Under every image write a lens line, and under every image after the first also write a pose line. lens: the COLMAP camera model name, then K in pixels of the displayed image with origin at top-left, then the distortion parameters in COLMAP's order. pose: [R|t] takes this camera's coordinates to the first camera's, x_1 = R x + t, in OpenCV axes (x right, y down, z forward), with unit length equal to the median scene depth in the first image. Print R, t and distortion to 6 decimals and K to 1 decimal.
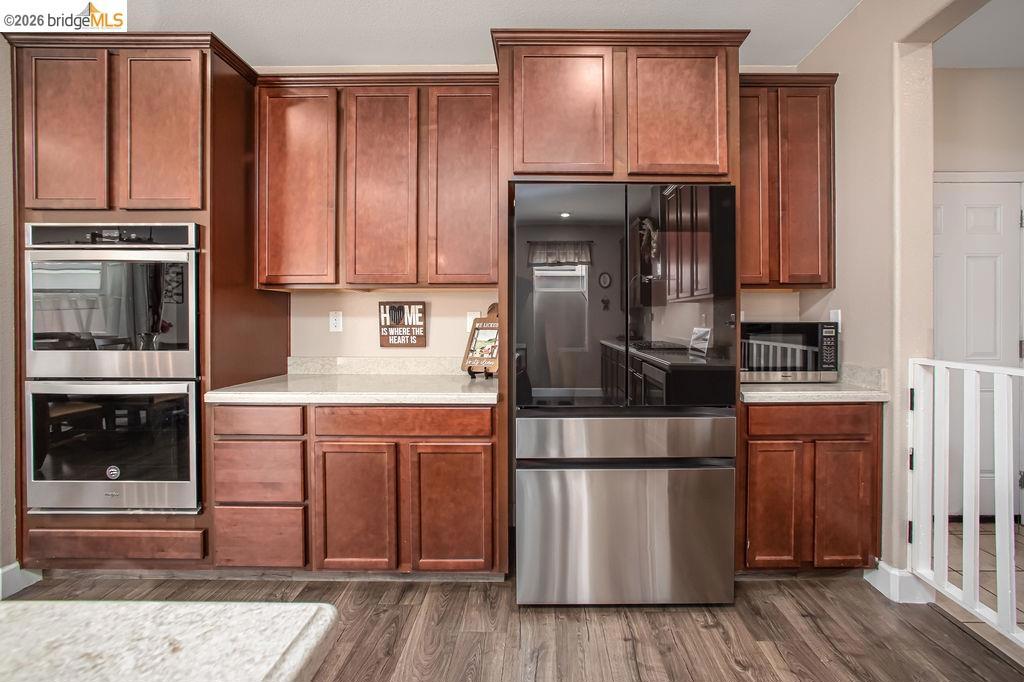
lens RADIAL K [[415.3, 0, 543.4], [0, 415.3, 326.5], [0, 0, 1]] dist [-0.019083, 0.004980]
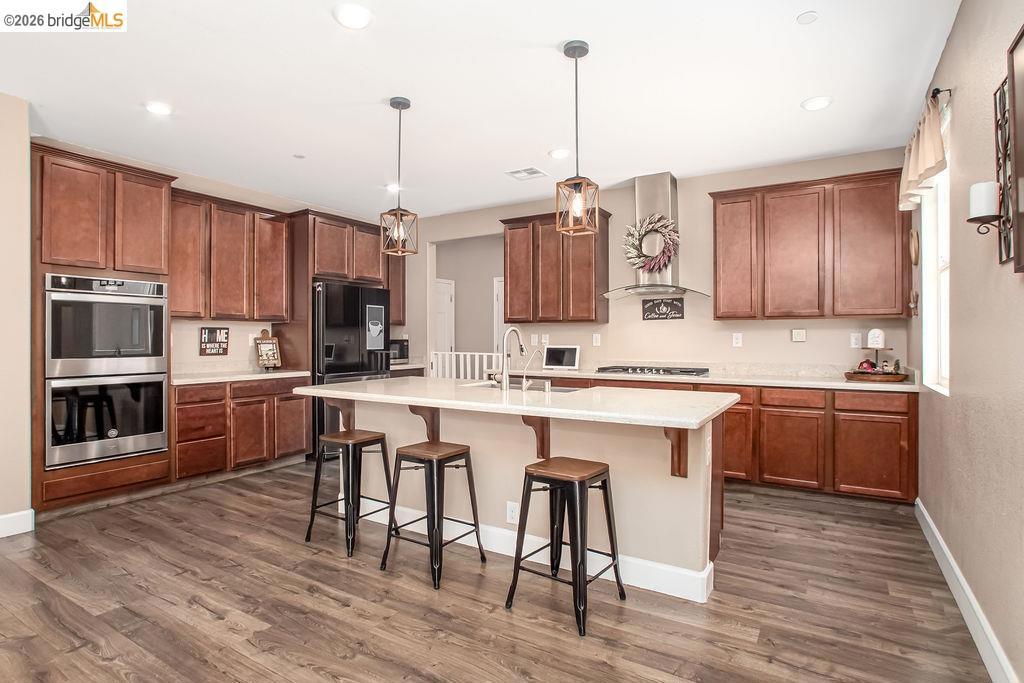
lens RADIAL K [[537.9, 0, 517.0], [0, 537.9, 337.2], [0, 0, 1]] dist [-0.037311, 0.000309]
pose [[0.513145, 0.002765, 0.858297, -1.733898], [0.012490, 0.999865, -0.010688, 0.018250], [-0.858211, 0.016204, 0.513041, -1.237684]]
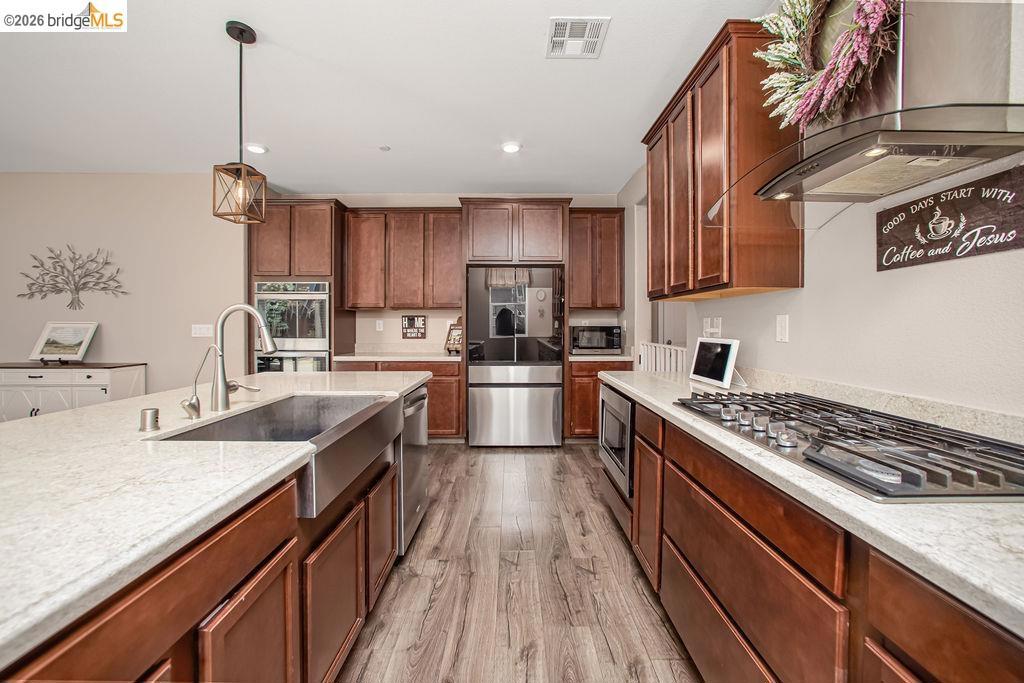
lens RADIAL K [[415.3, 0, 510.1], [0, 415.3, 327.6], [0, 0, 1]] dist [-0.019083, 0.004980]
pose [[0.999993, 0.001834, -0.003252, 0.142849], [-0.001862, 0.999961, -0.008631, 0.015941], [0.003236, 0.008637, 0.999957, -1.115290]]
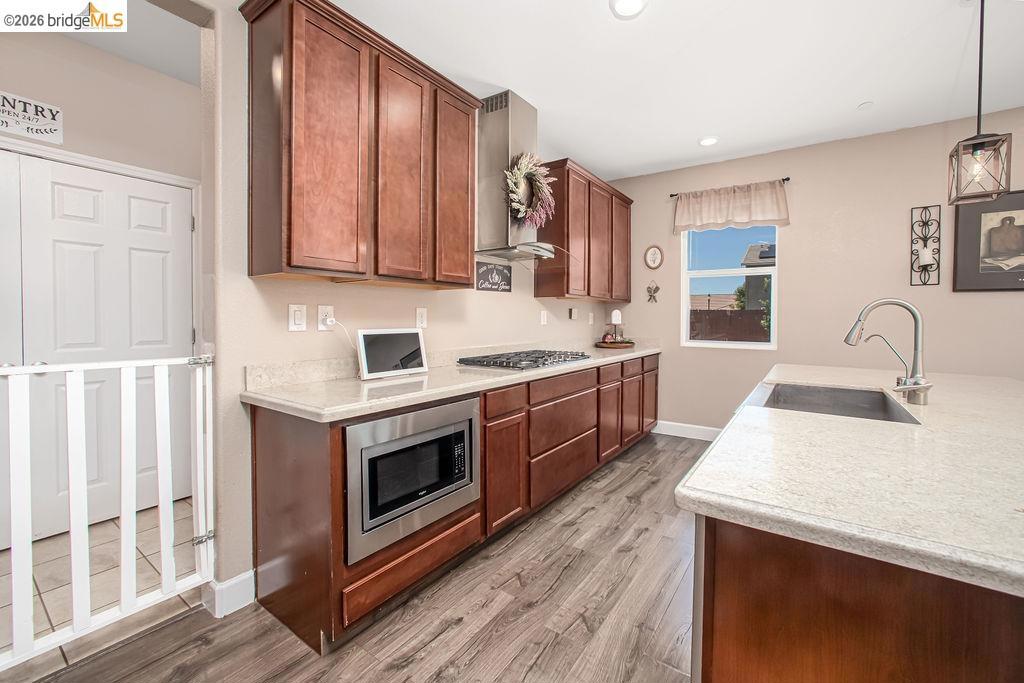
lens RADIAL K [[415.3, 0, 550.2], [0, 415.3, 320.0], [0, 0, 1]] dist [-0.019083, 0.004980]
pose [[-0.844910, -0.007690, 0.534854, -0.217428], [0.003648, 0.999791, 0.020138, -0.008403], [-0.534896, 0.018966, -0.844705, 0.594973]]
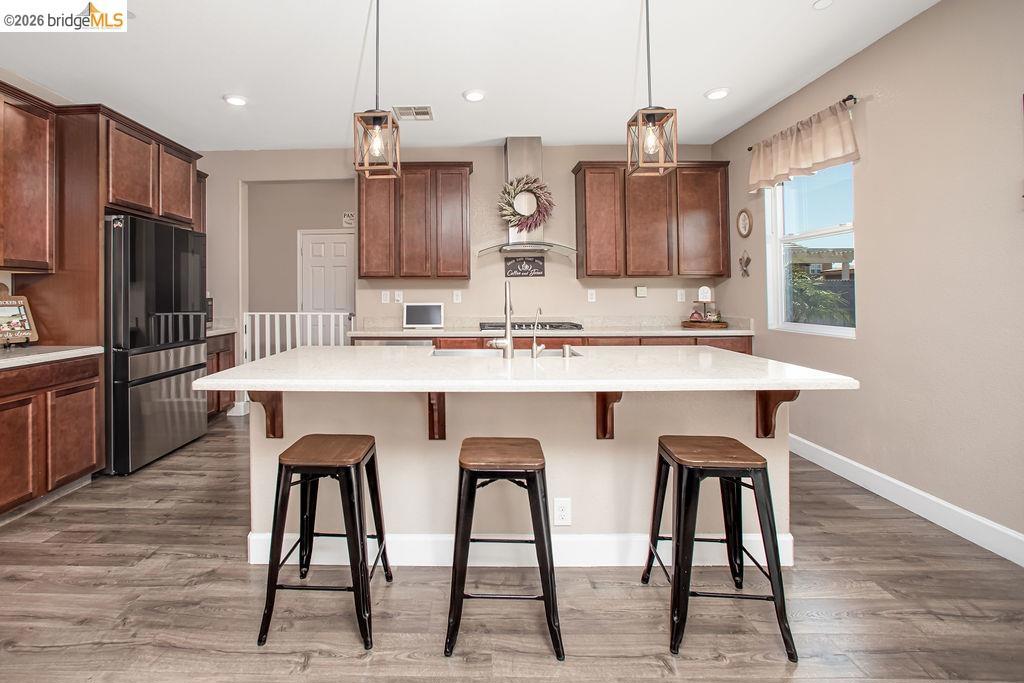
lens RADIAL K [[461.2, 0, 471.4], [0, 461.2, 285.0], [0, 0, 1]] dist [-0.028521, 0.006291]
pose [[0.007234, 0.022949, 0.999710, -1.501221], [0.020541, 0.999522, -0.023094, 0.004379], [-0.999763, 0.020702, 0.006760, -0.301470]]
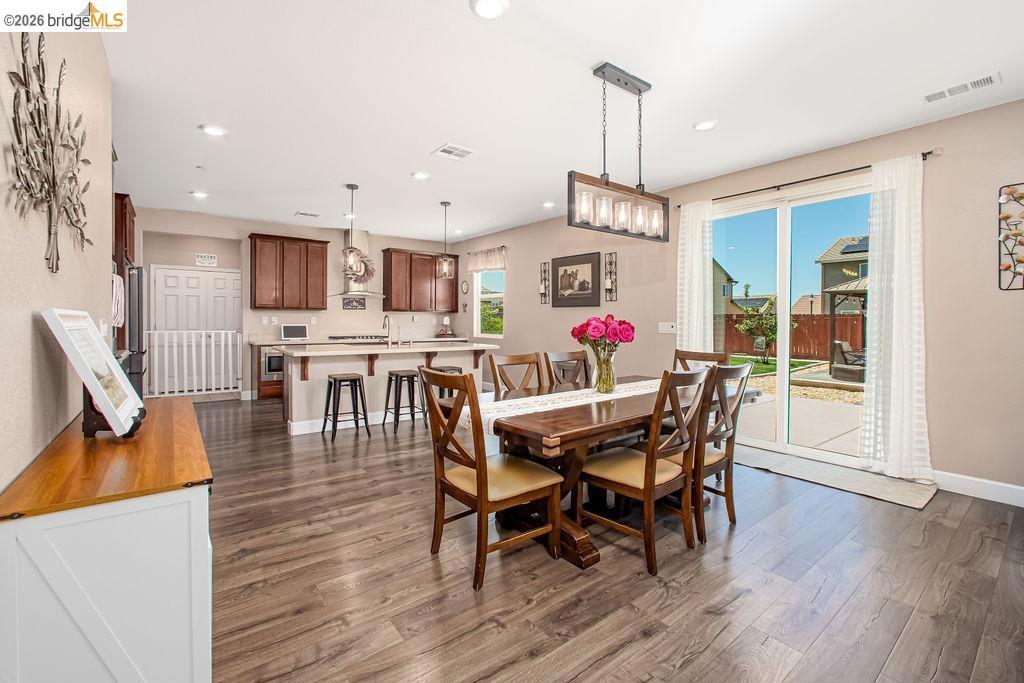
lens RADIAL K [[435.8, 0, 499.2], [0, 435.8, 327.9], [0, 0, 1]] dist [-0.016791, 0.002472]
pose [[-0.606192, -0.016655, 0.795144, -2.885817], [0.007116, 0.999627, 0.026363, -0.014876], [-0.795286, 0.021640, -0.605848, 0.696046]]
